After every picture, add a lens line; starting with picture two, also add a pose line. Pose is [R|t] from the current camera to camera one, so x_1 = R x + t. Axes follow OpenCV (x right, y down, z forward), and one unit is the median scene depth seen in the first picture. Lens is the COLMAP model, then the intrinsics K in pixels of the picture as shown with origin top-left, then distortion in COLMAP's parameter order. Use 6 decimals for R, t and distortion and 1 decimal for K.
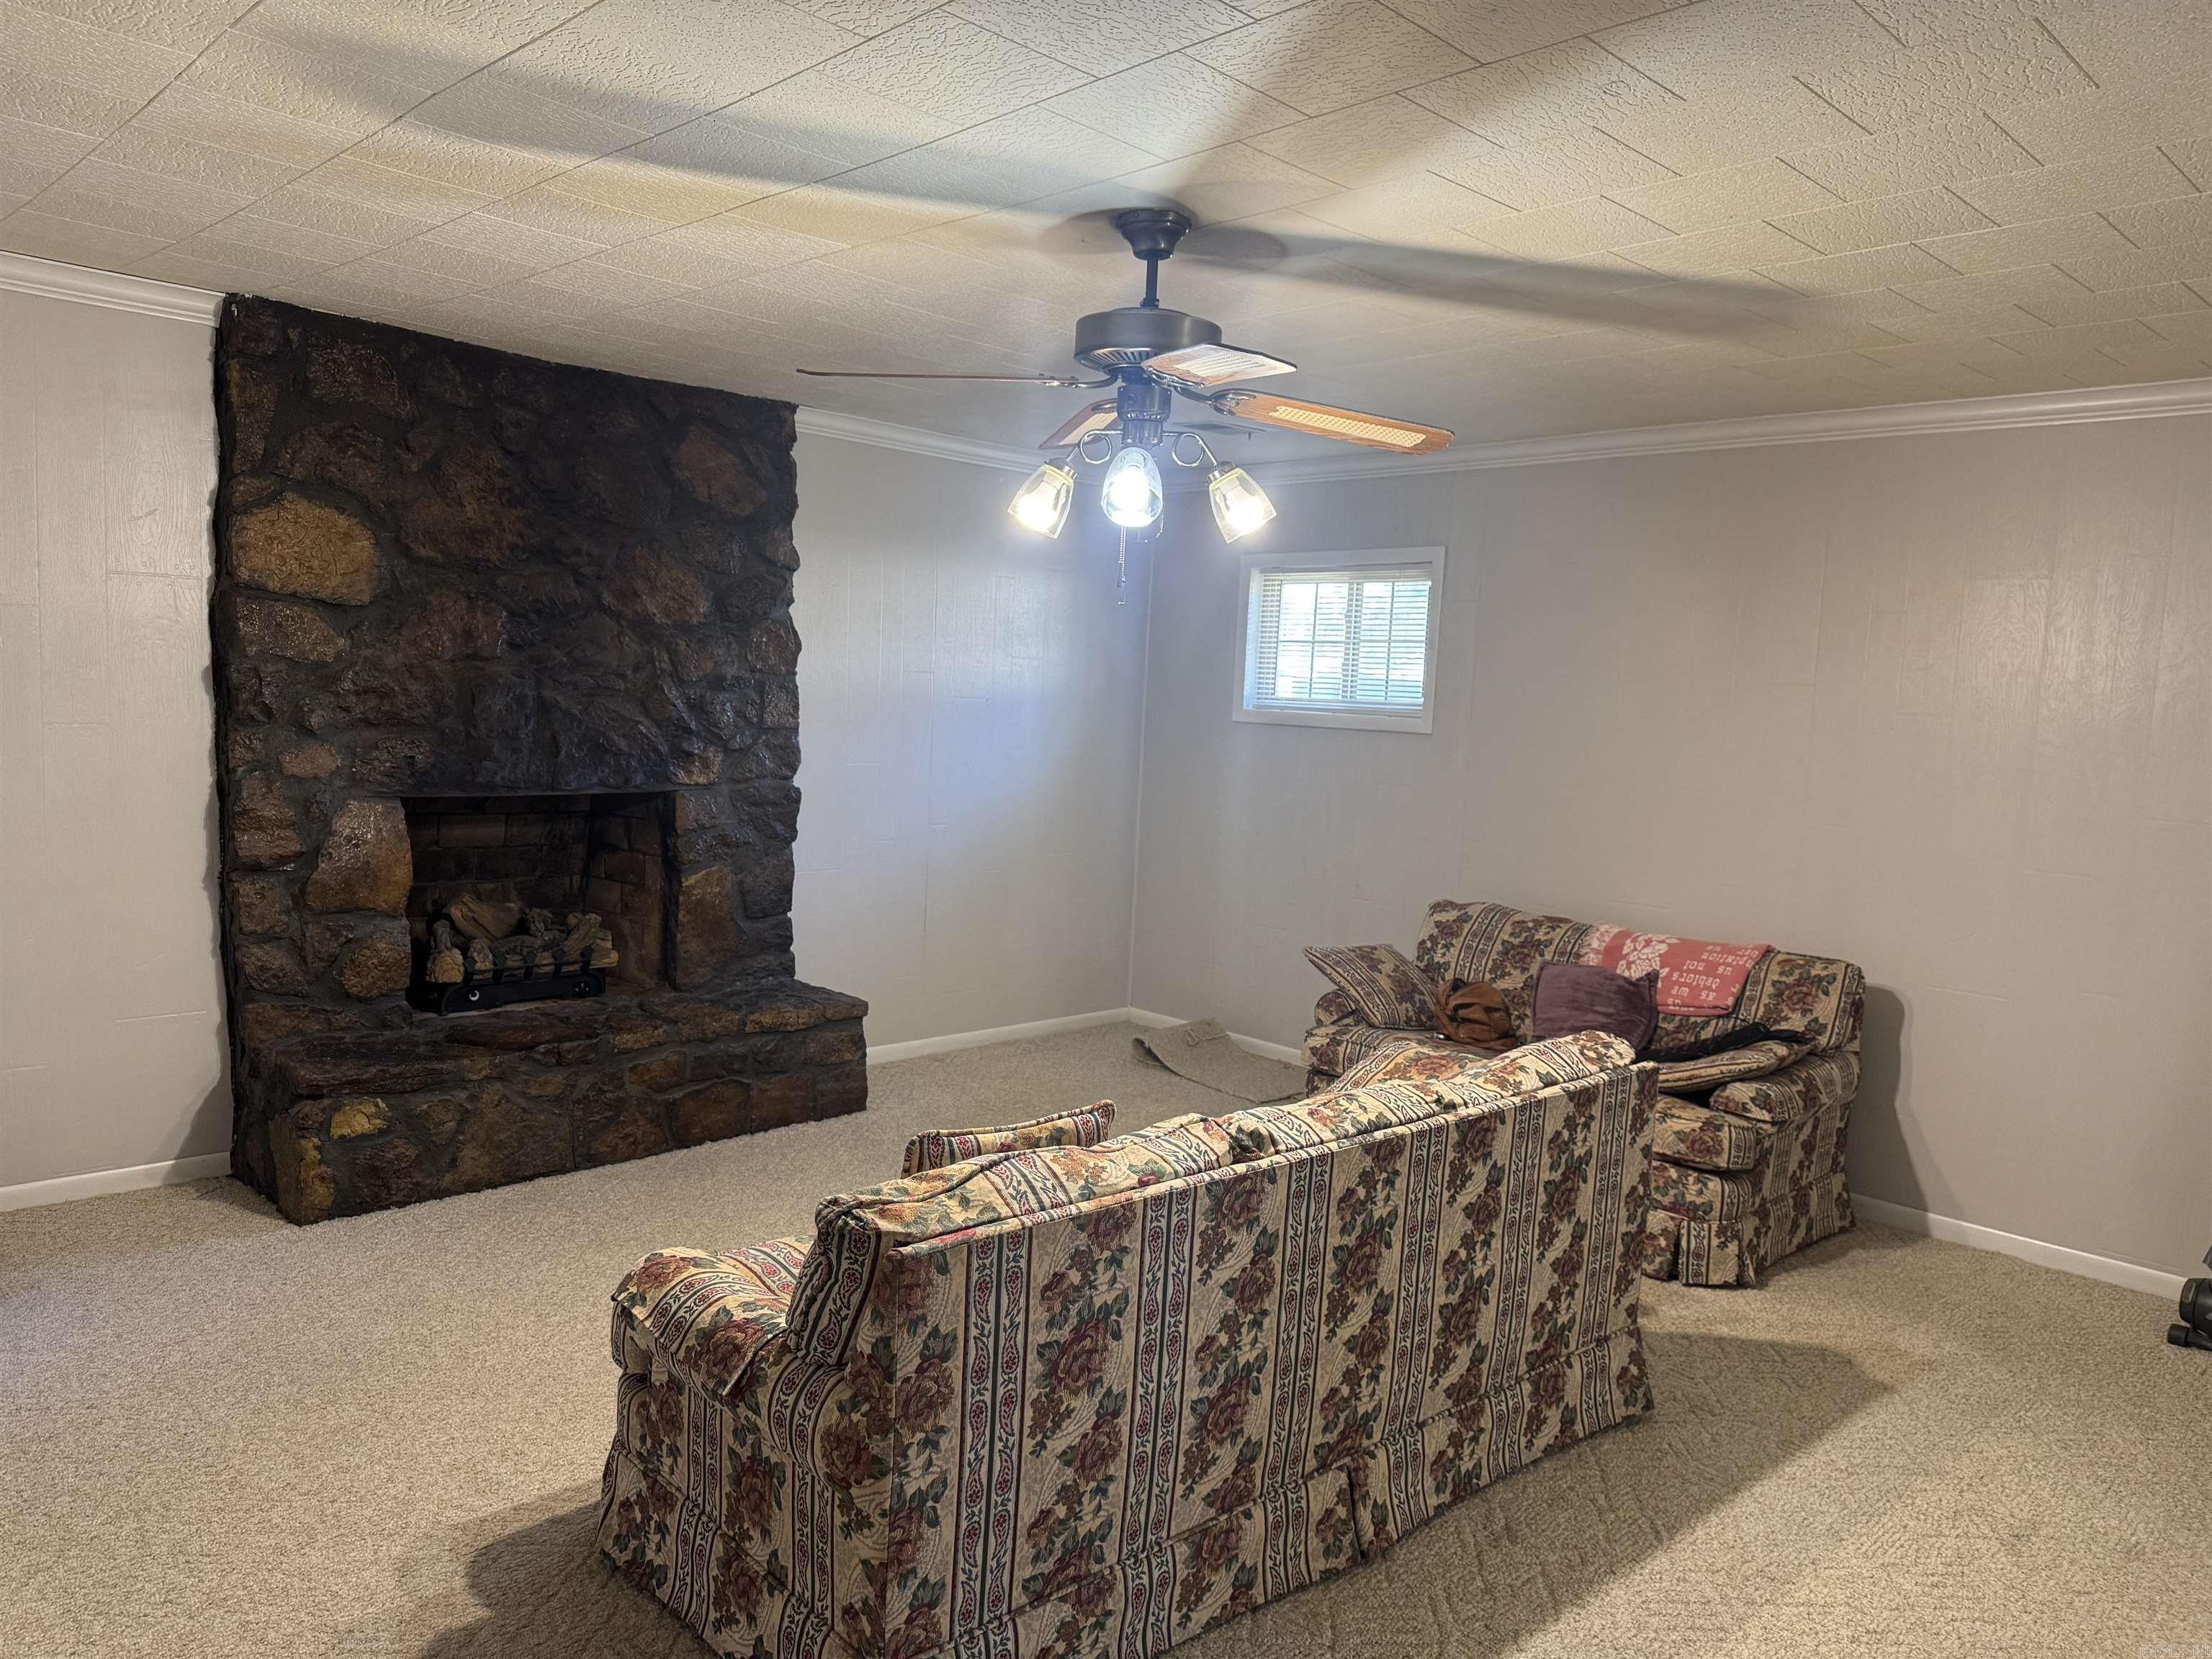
lens RADIAL K [[1554.2, 0, 1105.7], [0, 1554.2, 842.6], [0, 0, 1]] dist [0.138652, -0.260662]
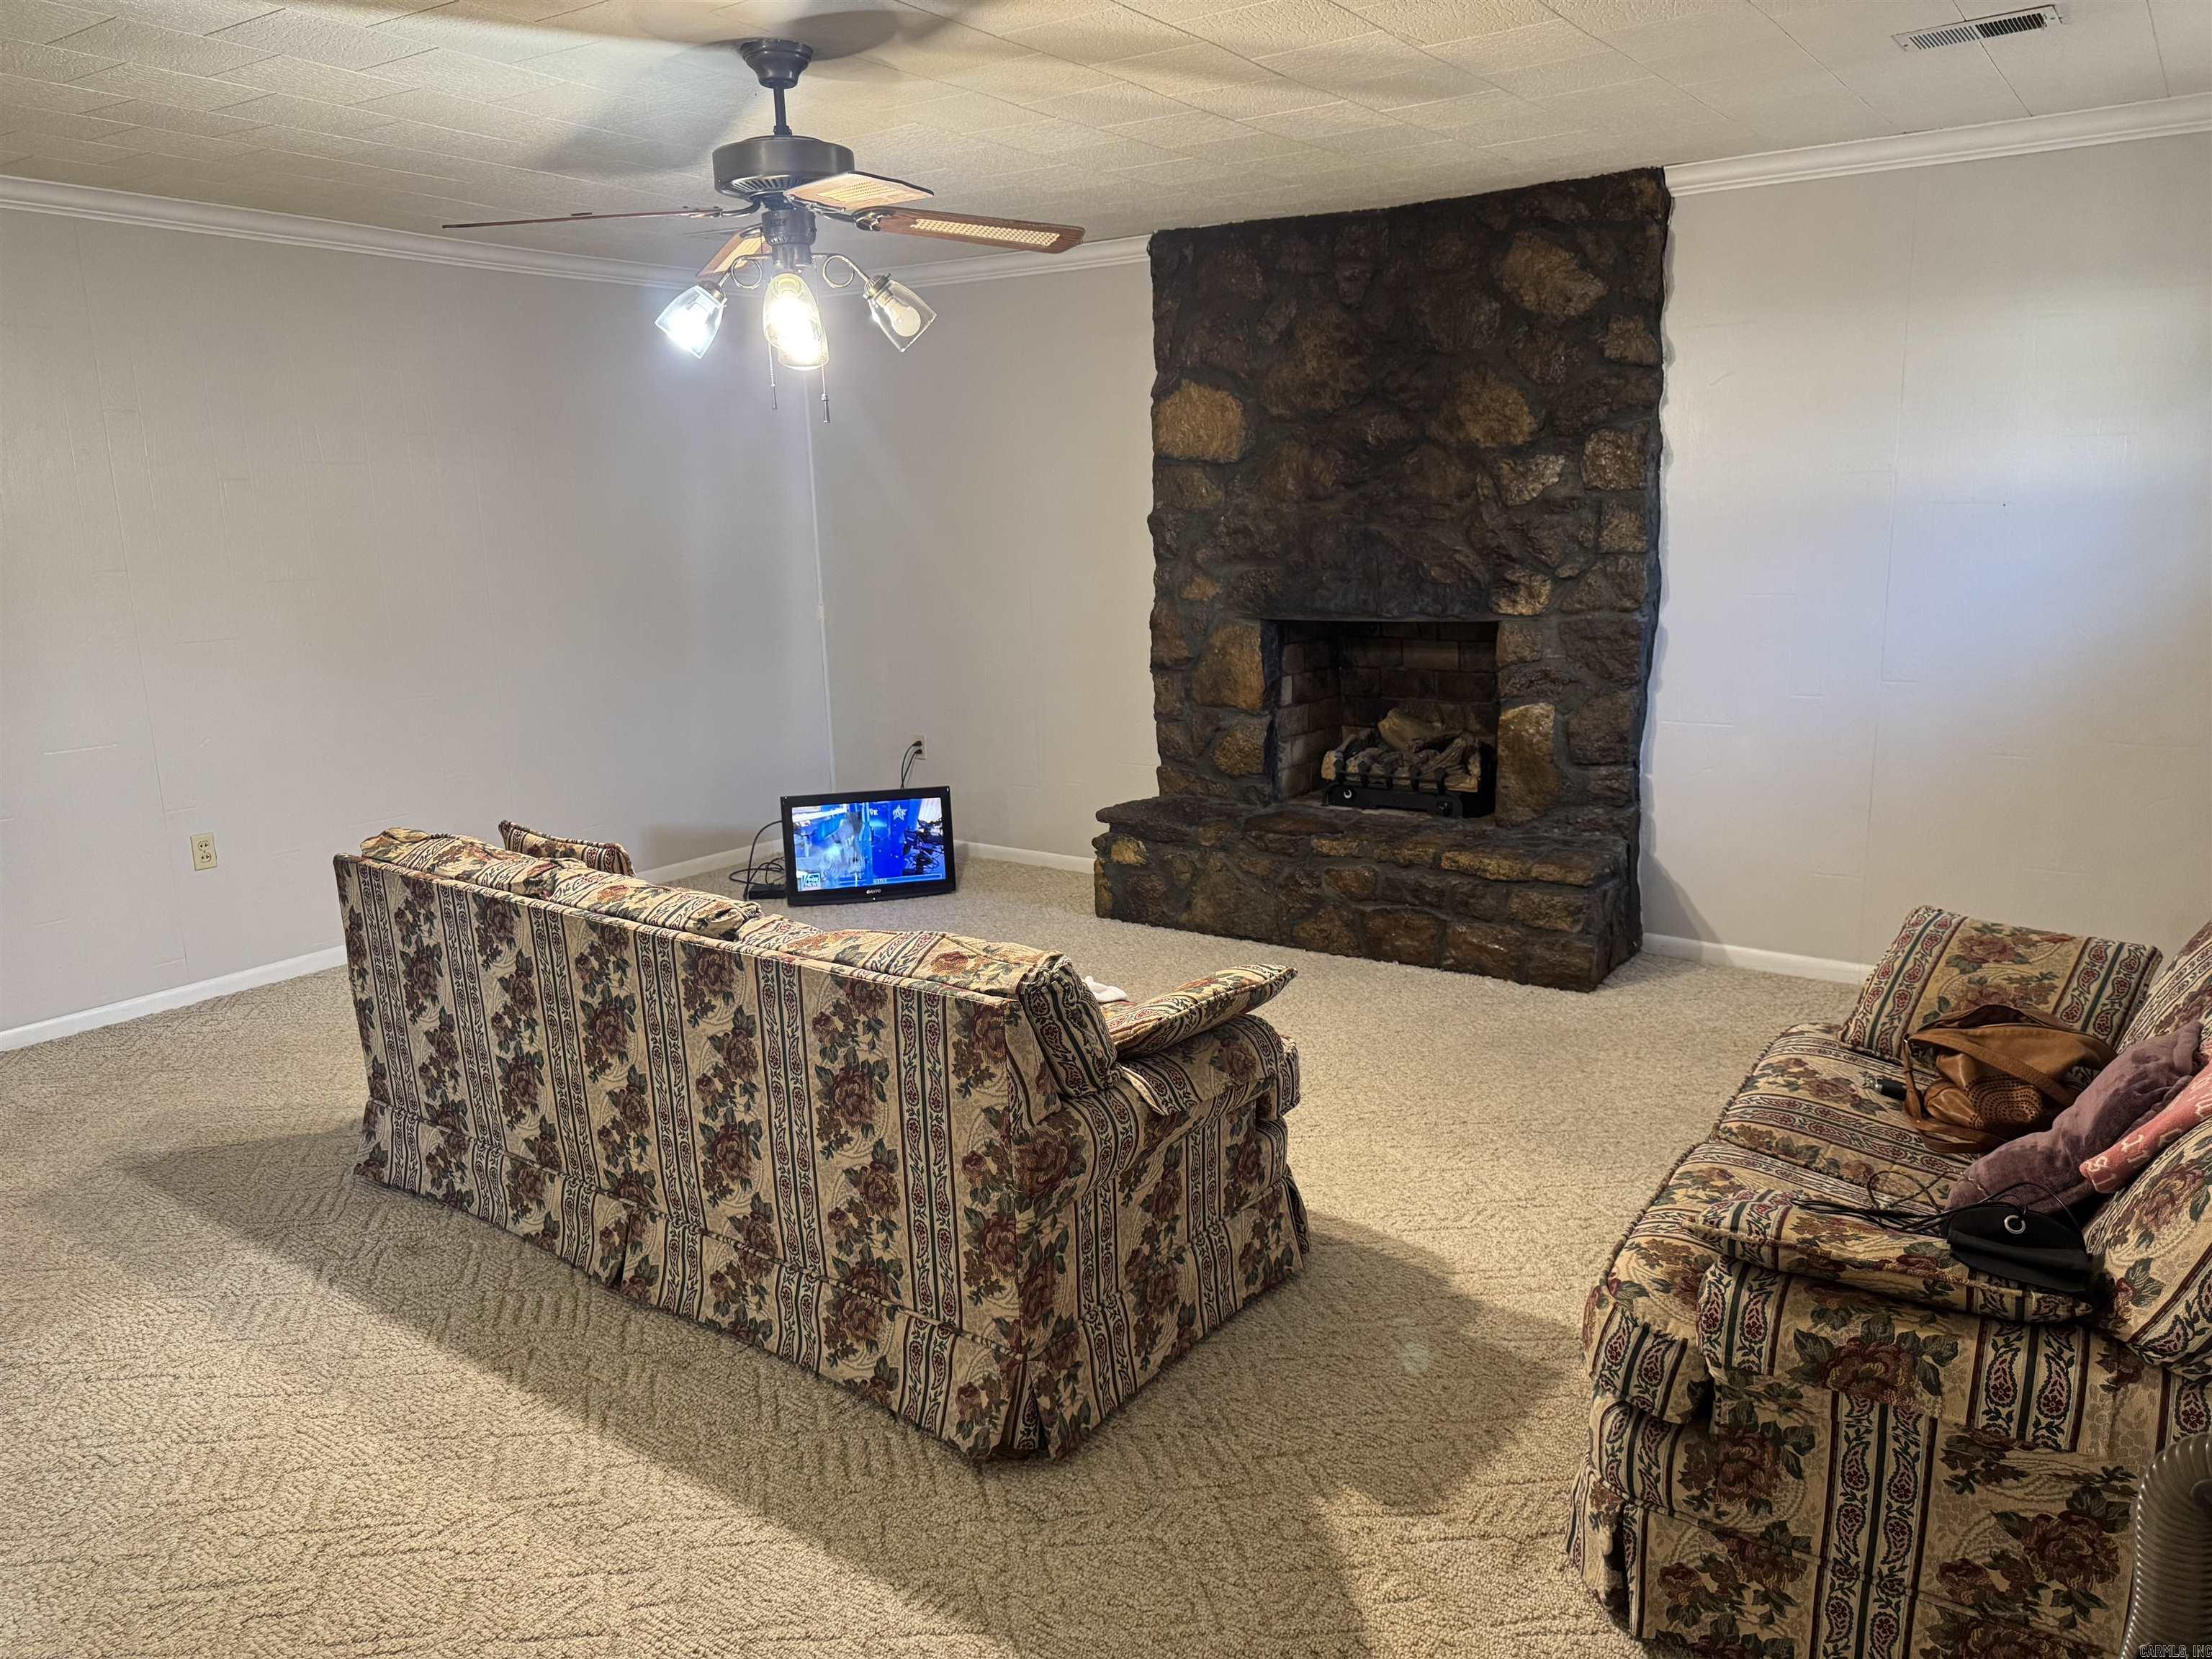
lens RADIAL K [[1554.2, 0, 1105.7], [0, 1554.2, 842.6], [0, 0, 1]] dist [0.138652, -0.260662]
pose [[0.175526, 0.158061, -0.971703, 0.731085], [-0.069452, 0.986556, 0.147931, -0.027222], [0.982022, 0.041521, 0.184144, 0.647154]]
